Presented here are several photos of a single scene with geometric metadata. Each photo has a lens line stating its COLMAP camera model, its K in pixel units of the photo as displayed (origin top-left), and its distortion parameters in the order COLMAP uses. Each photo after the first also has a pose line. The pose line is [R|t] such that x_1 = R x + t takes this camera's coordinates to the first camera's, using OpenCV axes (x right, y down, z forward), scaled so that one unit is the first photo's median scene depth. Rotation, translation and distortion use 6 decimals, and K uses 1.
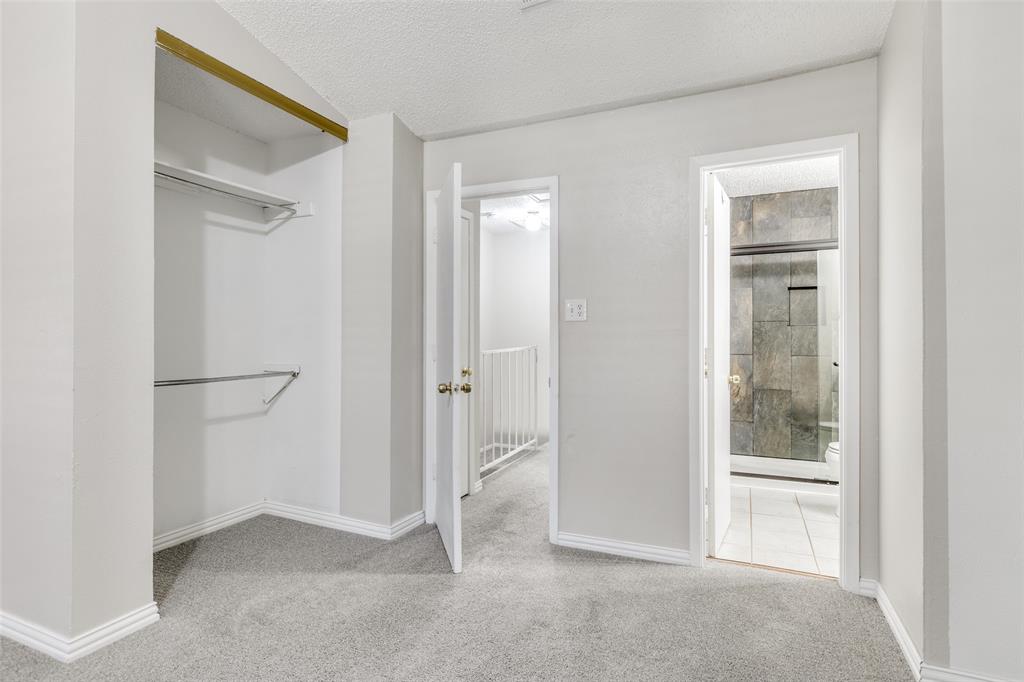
lens RADIAL K [[518.7, 0, 512.8], [0, 518.7, 338.1], [0, 0, 1]] dist [0.002046, -0.001713]
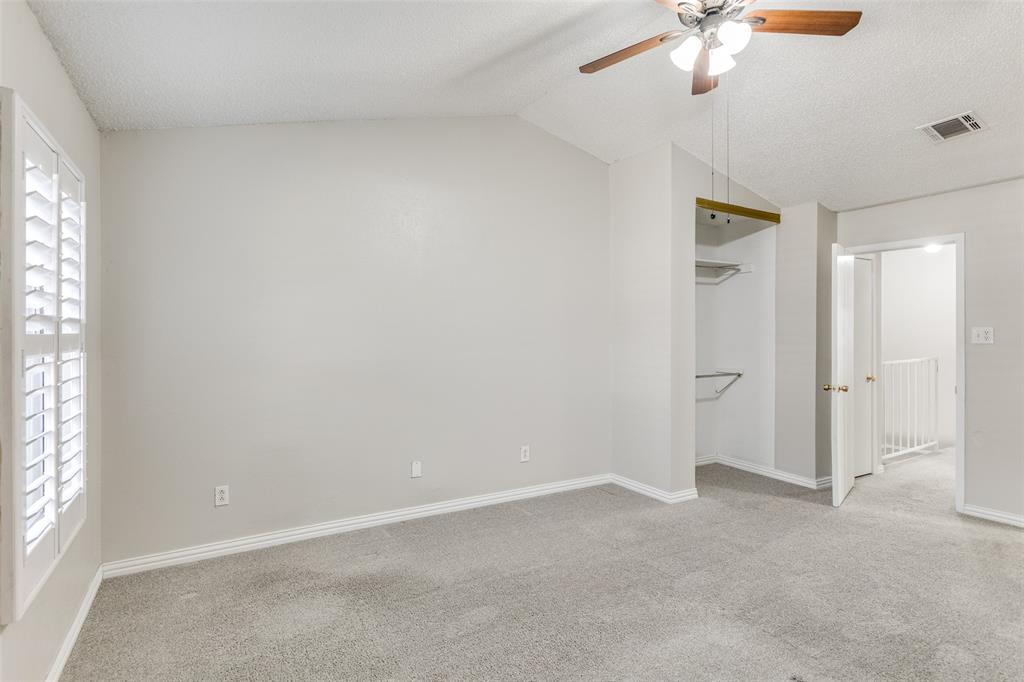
lens RADIAL K [[518.7, 0, 512.3], [0, 518.7, 336.0], [0, 0, 1]] dist [0.002046, -0.001713]
pose [[0.811782, -0.001424, -0.583959, -0.069218], [-0.000055, 0.999997, -0.002515, -0.044779], [0.583961, 0.002074, 0.811779, -0.683238]]
